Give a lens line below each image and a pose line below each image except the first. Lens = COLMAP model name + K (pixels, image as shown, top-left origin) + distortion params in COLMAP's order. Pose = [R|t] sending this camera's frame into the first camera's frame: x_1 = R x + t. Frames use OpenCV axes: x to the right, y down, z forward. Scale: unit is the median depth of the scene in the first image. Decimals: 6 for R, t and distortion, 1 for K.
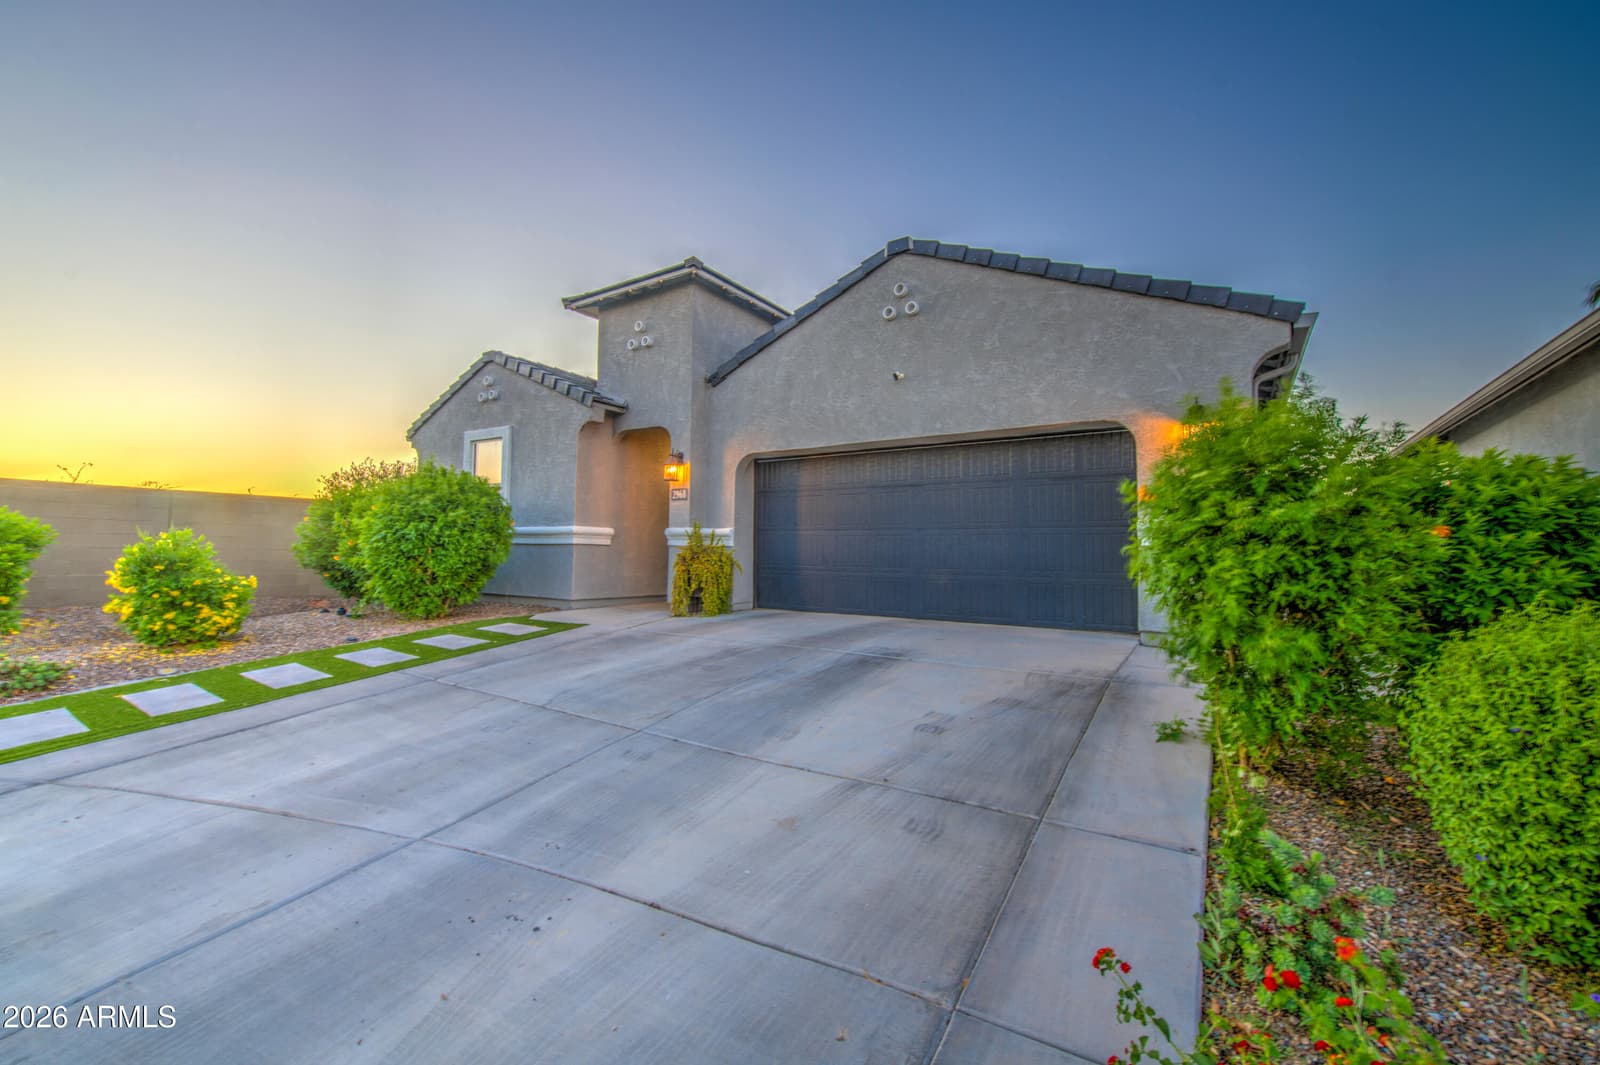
lens RADIAL K [[649.7, 0, 793.8], [0, 649.7, 533.0], [0, 0, 1]] dist [-0.000706, -0.000172]
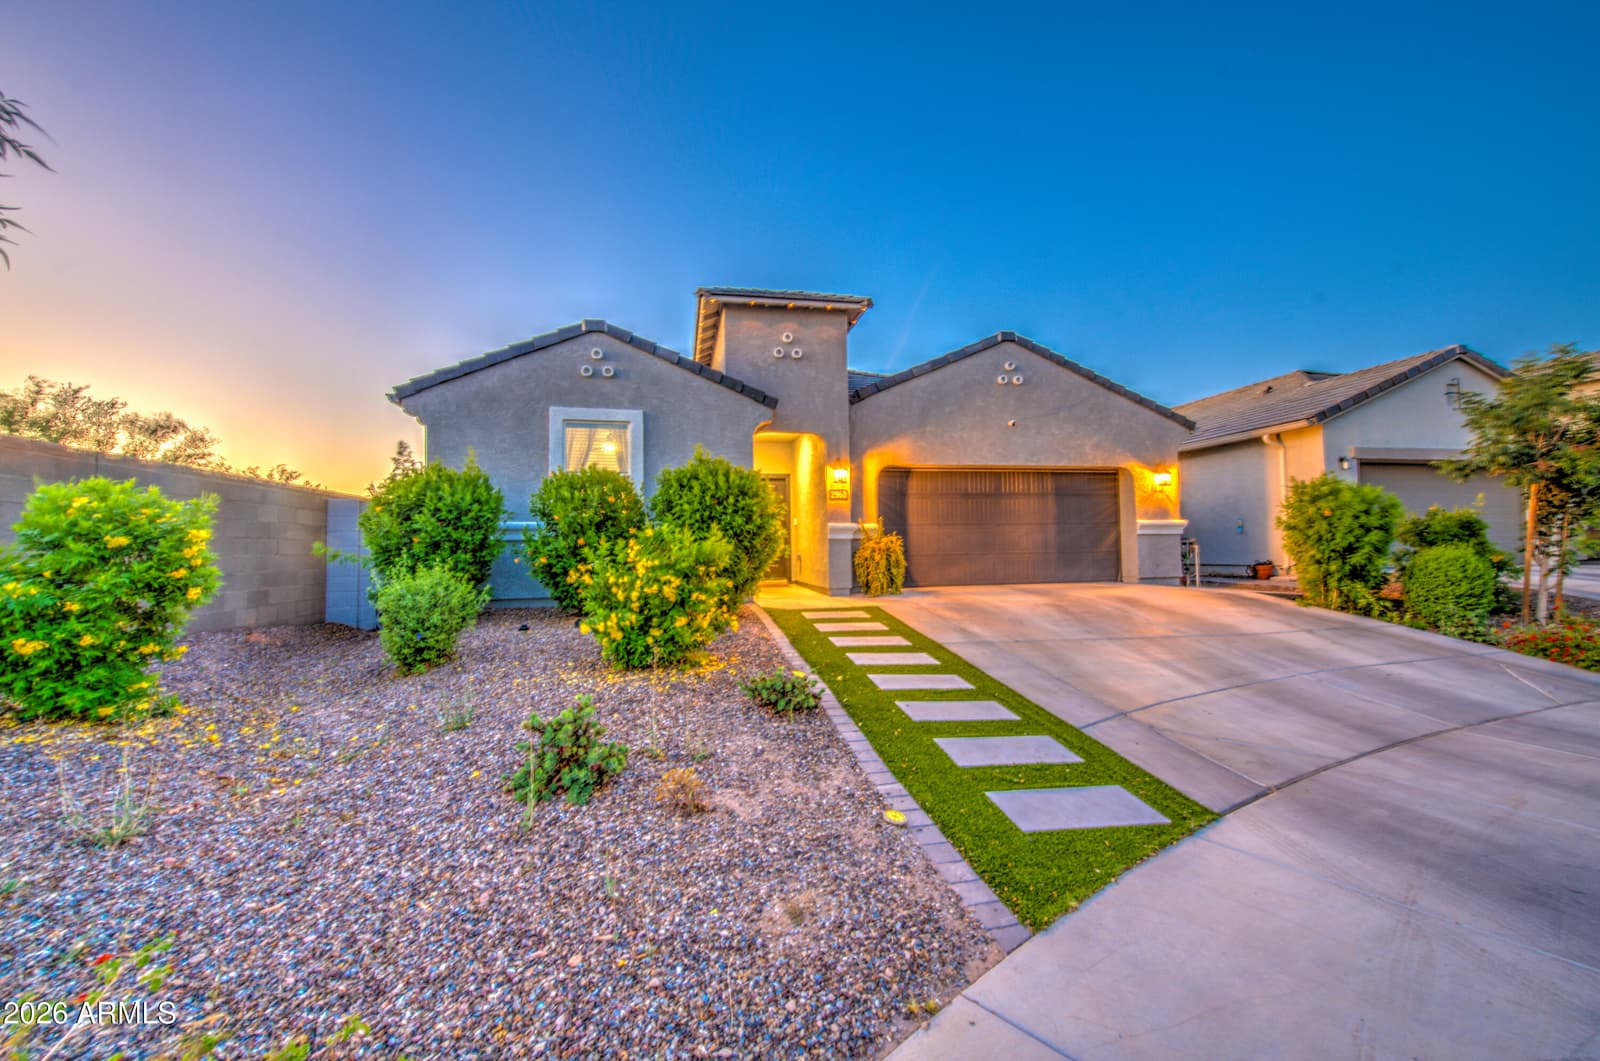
lens RADIAL K [[649.7, 0, 793.8], [0, 649.7, 531.0], [0, 0, 1]] dist [-0.000706, -0.000172]
pose [[0.719570, -0.005536, 0.694398, -1.238705], [0.000891, 0.999975, 0.007049, -0.003605], [-0.694419, -0.004453, 0.719557, 0.263628]]
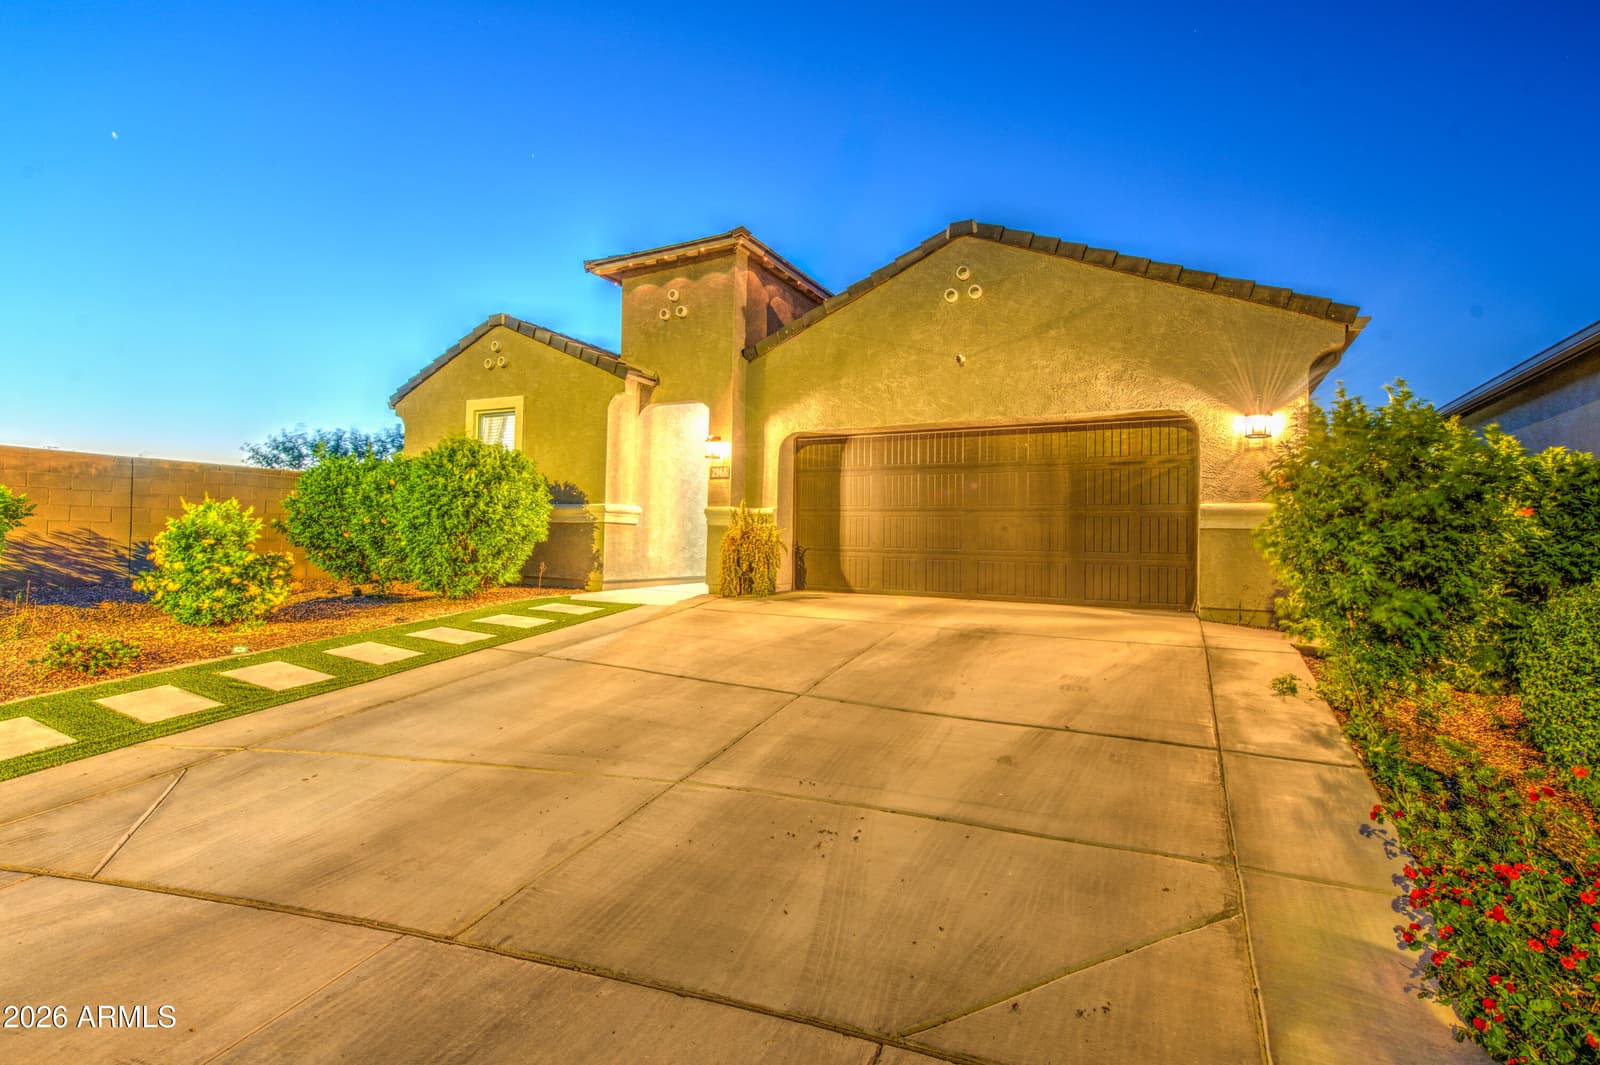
lens RADIAL K [[711.1, 0, 799.2], [0, 711.1, 538.1], [0, 0, 1]] dist [0.001350, 0.000256]
pose [[0.995355, 0.008588, 0.095884, -0.189509], [-0.011360, 0.999532, 0.028401, 0.007878], [-0.095595, -0.029359, 0.994987, -0.080728]]
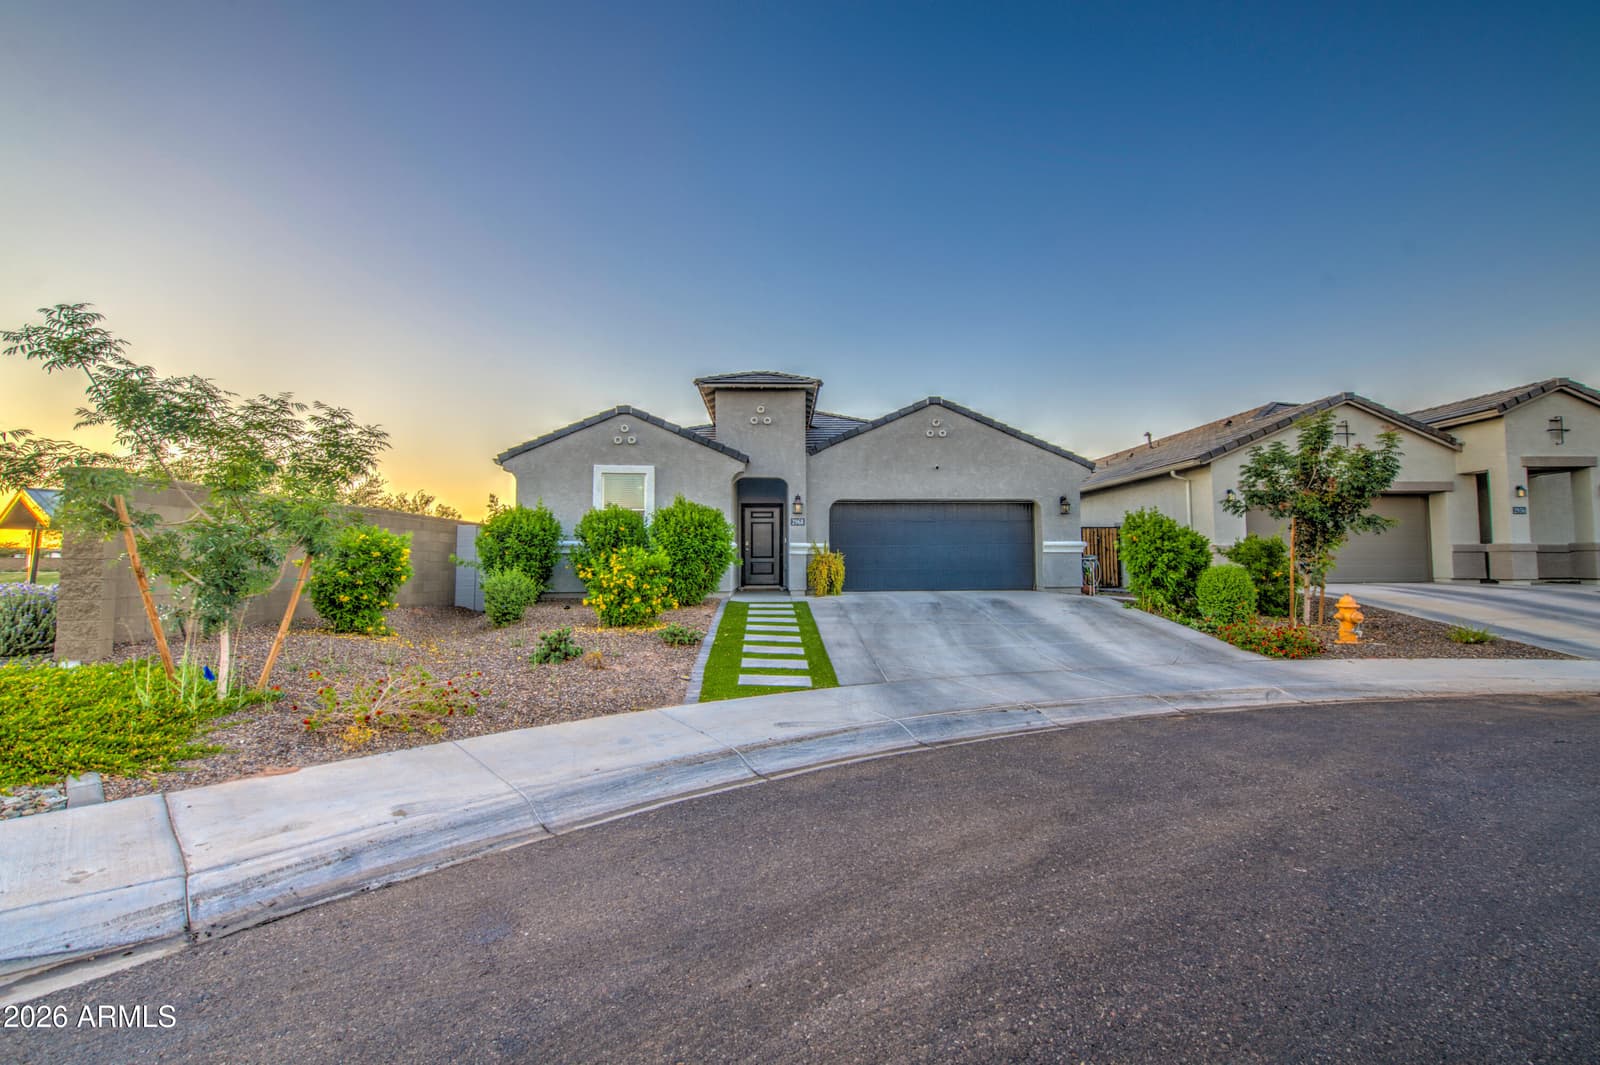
lens RADIAL K [[662.2, 0, 793.9], [0, 662.2, 534.1], [0, 0, 1]] dist [-0.002308, -0.000231]
pose [[0.812553, 0.007795, 0.582835, -1.346115], [-0.004614, 0.999965, -0.006940, -0.022265], [-0.582869, 0.002950, 0.812561, -0.374779]]
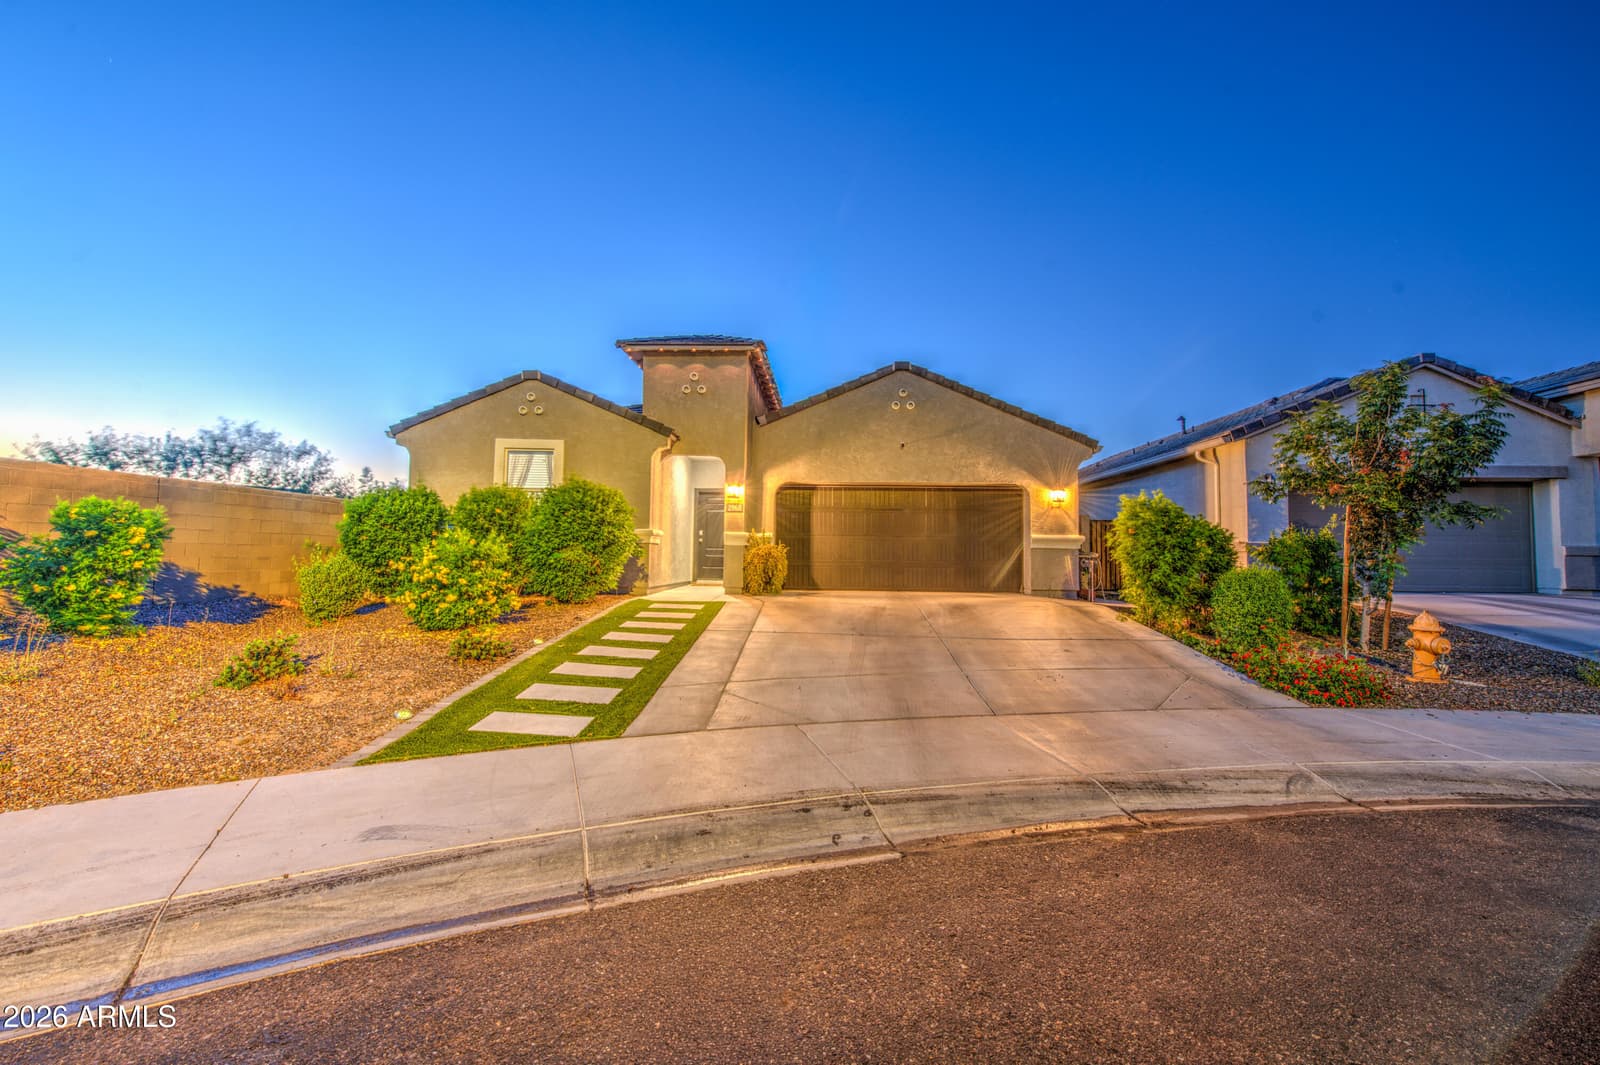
lens RADIAL K [[636.1, 0, 800.0], [0, 636.1, 532.5], [0, 0, 1]] dist [-0.000037, -0.000391]
pose [[0.852078, 0.016966, 0.523140, -0.900504], [-0.019025, 0.999818, -0.001437, -0.009914], [-0.523069, -0.008728, 0.852246, -0.247518]]
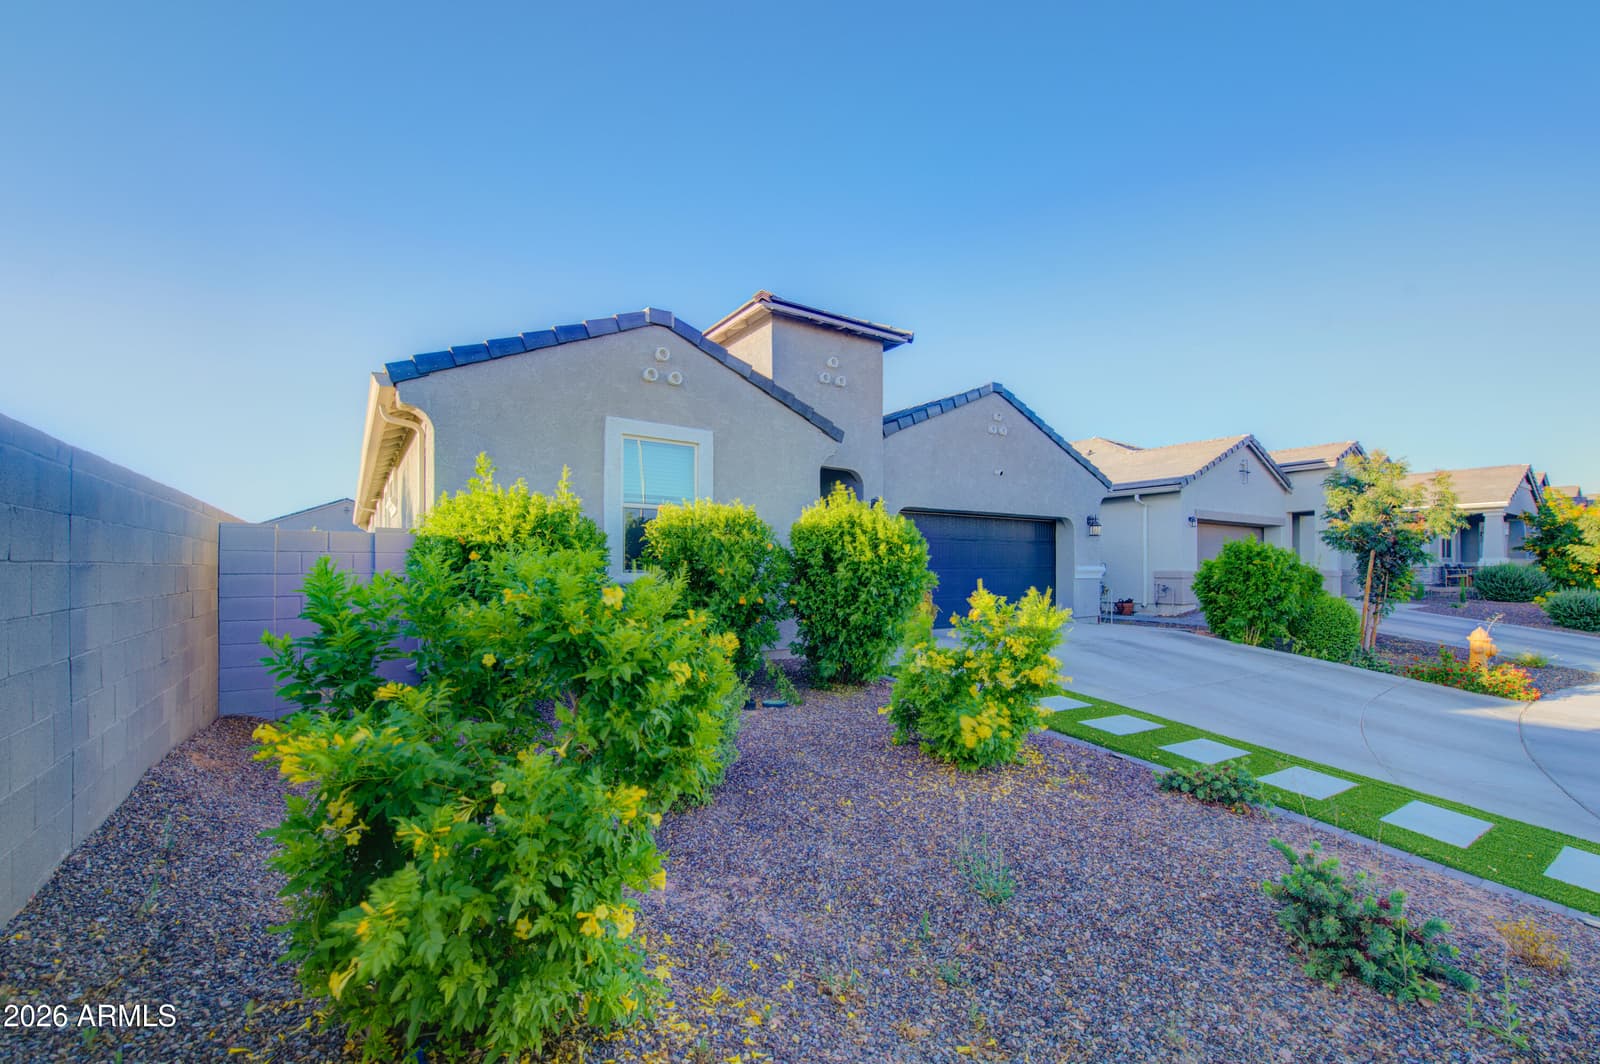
lens RADIAL K [[665.4, 0, 796.3], [0, 665.4, 563.7], [0, 0, 1]] dist [0.000671, 0.000029]
pose [[0.372533, -0.010857, 0.927955, -1.492796], [-0.024258, 0.999476, 0.021433, -0.044681], [-0.927702, -0.030495, 0.372074, 0.841880]]
